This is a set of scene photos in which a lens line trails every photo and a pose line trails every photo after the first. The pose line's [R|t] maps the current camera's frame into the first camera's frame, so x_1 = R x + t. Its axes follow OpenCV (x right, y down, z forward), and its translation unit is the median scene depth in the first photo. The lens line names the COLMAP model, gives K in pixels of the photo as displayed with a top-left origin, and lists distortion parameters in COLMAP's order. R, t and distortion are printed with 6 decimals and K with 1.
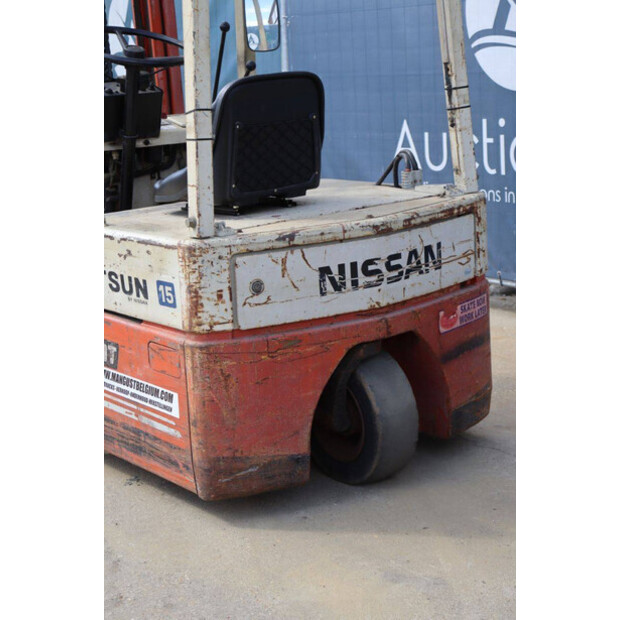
lens RADIAL K [[1301.0, 0, 313.2], [0, 1301.0, 305.7], [0, 0, 1]] dist [0.308812, 0.000000]
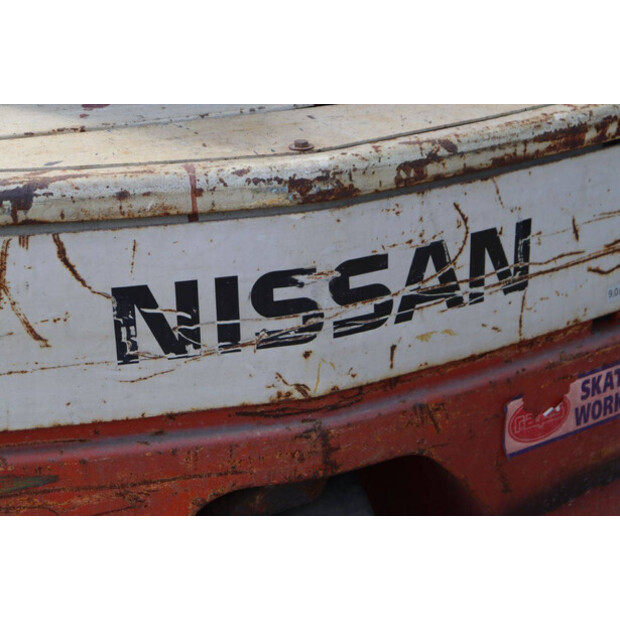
lens RADIAL K [[1440.3, 0, 307.2], [0, 1440.3, 309.0], [0, 0, 1]] dist [0.381650, 0.000000]
pose [[0.962342, 0.135262, -0.235800, 0.142657], [-0.092551, 0.978624, 0.183654, -0.097054], [0.255601, -0.154915, 0.954290, 0.619611]]
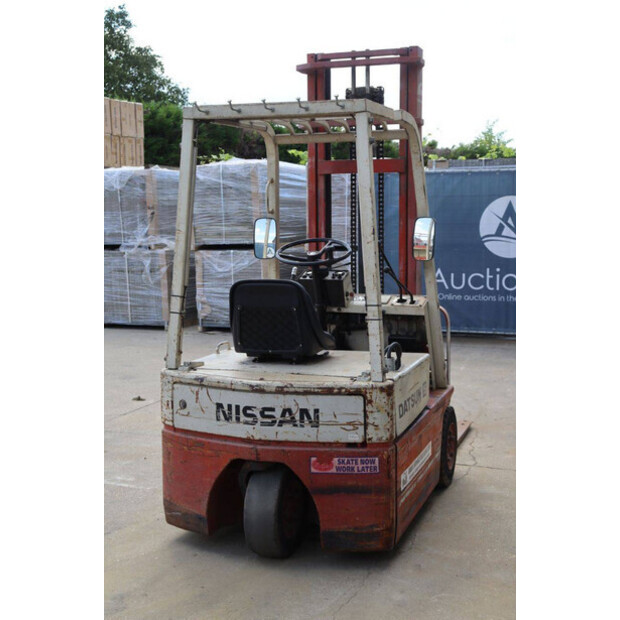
lens RADIAL K [[872.6, 0, 311.2], [0, 872.6, 308.6], [0, 0, 1]] dist [0.077807, 0.000000]
pose [[0.555629, 0.149866, -0.817812, 0.889517], [-0.201315, 0.978602, 0.042556, -0.202659], [0.806690, 0.140993, 0.573910, 0.453174]]
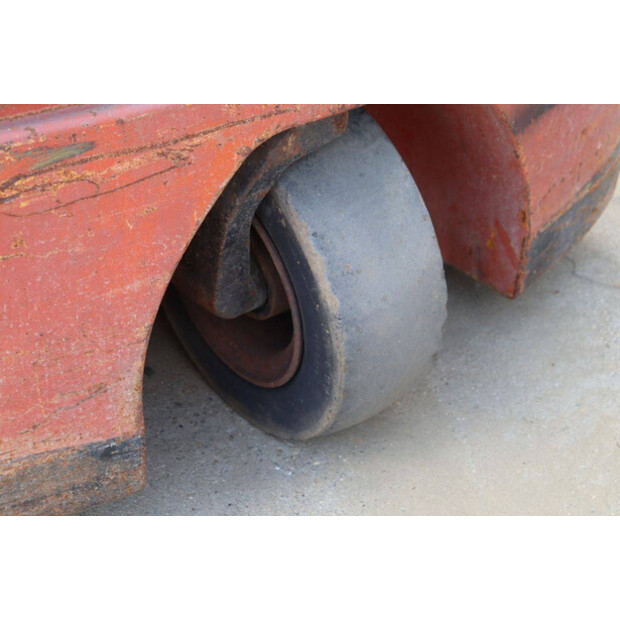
lens RADIAL K [[1440.3, 0, 307.9], [0, 1440.3, 310.3], [0, 0, 1]] dist [0.381650, 0.000000]
pose [[0.999934, 0.002433, 0.011185, 0.037749], [-0.006519, 0.924258, 0.381714, -0.069157], [-0.009408, -0.381761, 0.924213, 0.638807]]
